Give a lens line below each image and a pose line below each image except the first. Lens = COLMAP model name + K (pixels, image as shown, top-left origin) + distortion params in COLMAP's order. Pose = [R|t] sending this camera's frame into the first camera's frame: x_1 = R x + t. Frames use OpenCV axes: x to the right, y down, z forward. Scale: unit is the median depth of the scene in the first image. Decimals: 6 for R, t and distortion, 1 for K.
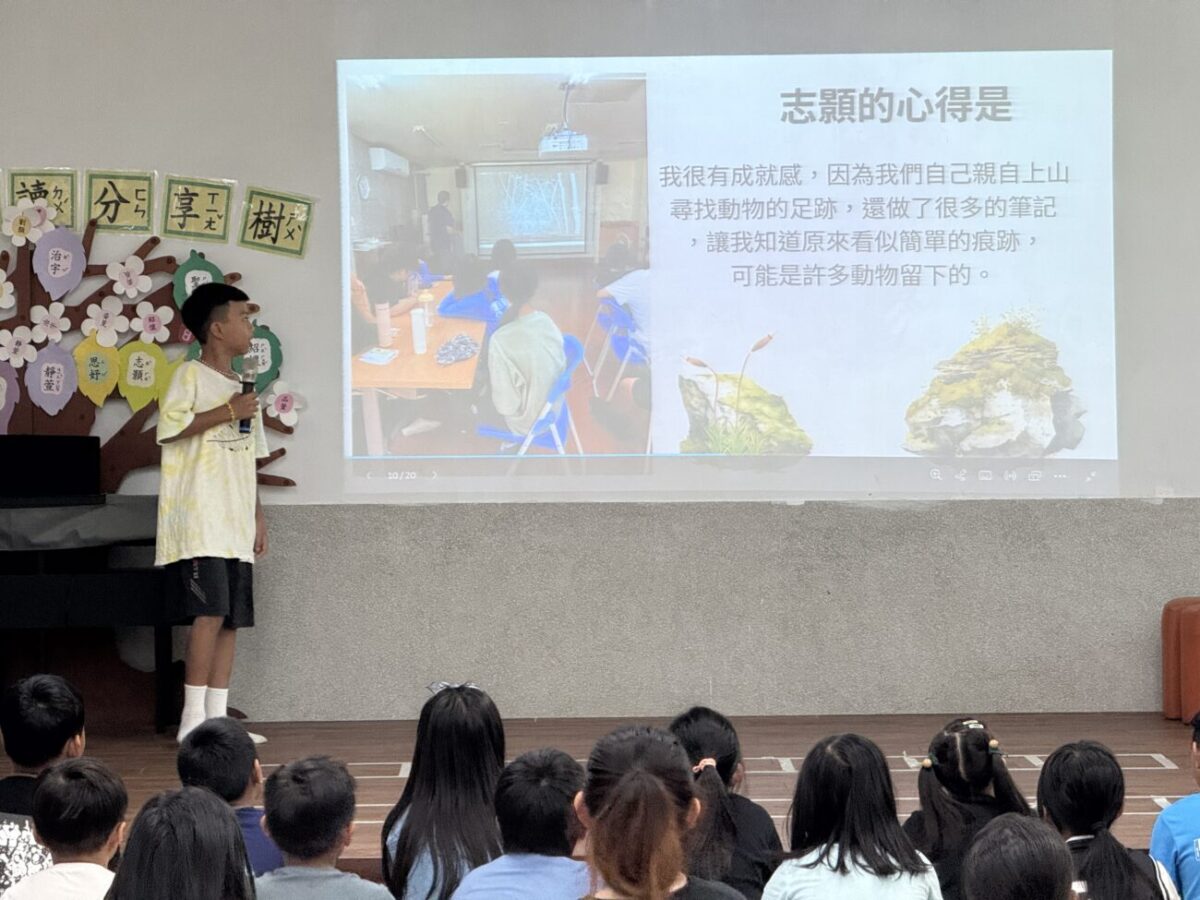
lens RADIAL K [[4252.2, 0, 602.8], [0, 4252.2, 439.5], [0, 0, 1]] dist [0.229056, 0.000000]
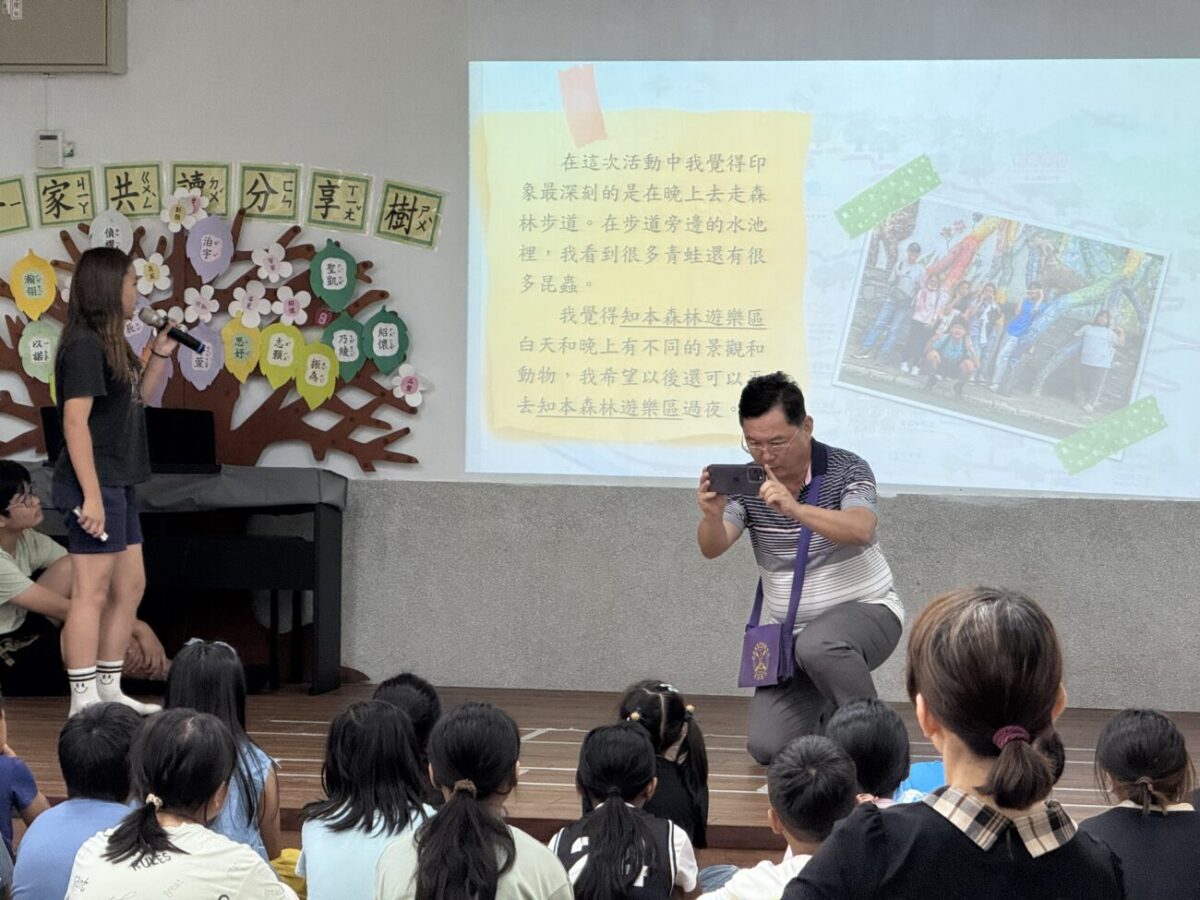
lens RADIAL K [[4252.2, 0, 600.0], [0, 4252.2, 448.3], [0, 0, 1]] dist [0.229056, 0.000000]
pose [[0.972180, 0.030951, -0.232182, 0.217262], [-0.030502, 0.999519, 0.005527, -0.000095], [0.232242, 0.001709, 0.972657, -0.019091]]
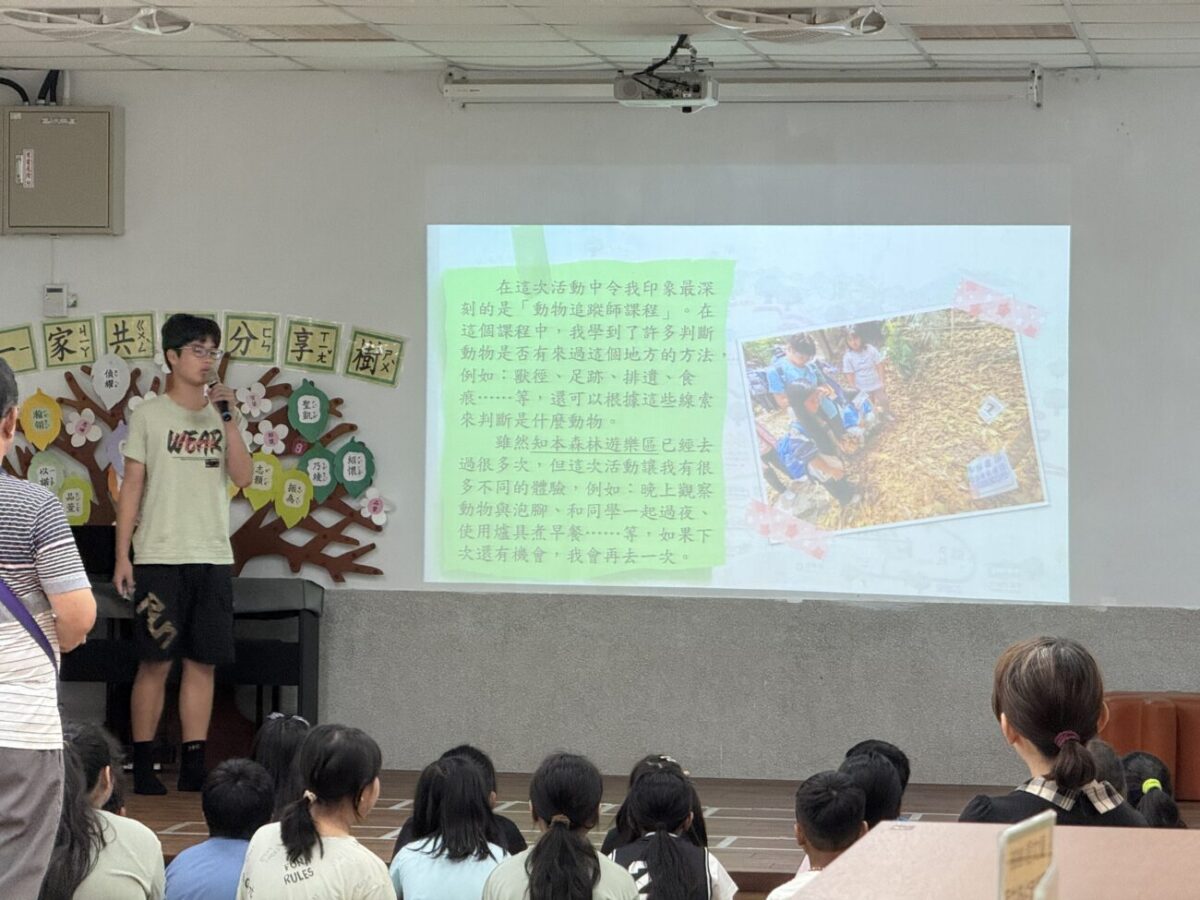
lens RADIAL K [[4252.2, 0, 586.7], [0, 4252.2, 439.6], [0, 0, 1]] dist [0.229056, 0.000000]
pose [[0.983833, 0.022627, -0.177651, 0.199059], [-0.028020, 0.999218, -0.027903, 0.004648], [0.176881, 0.032429, 0.983698, -0.182487]]
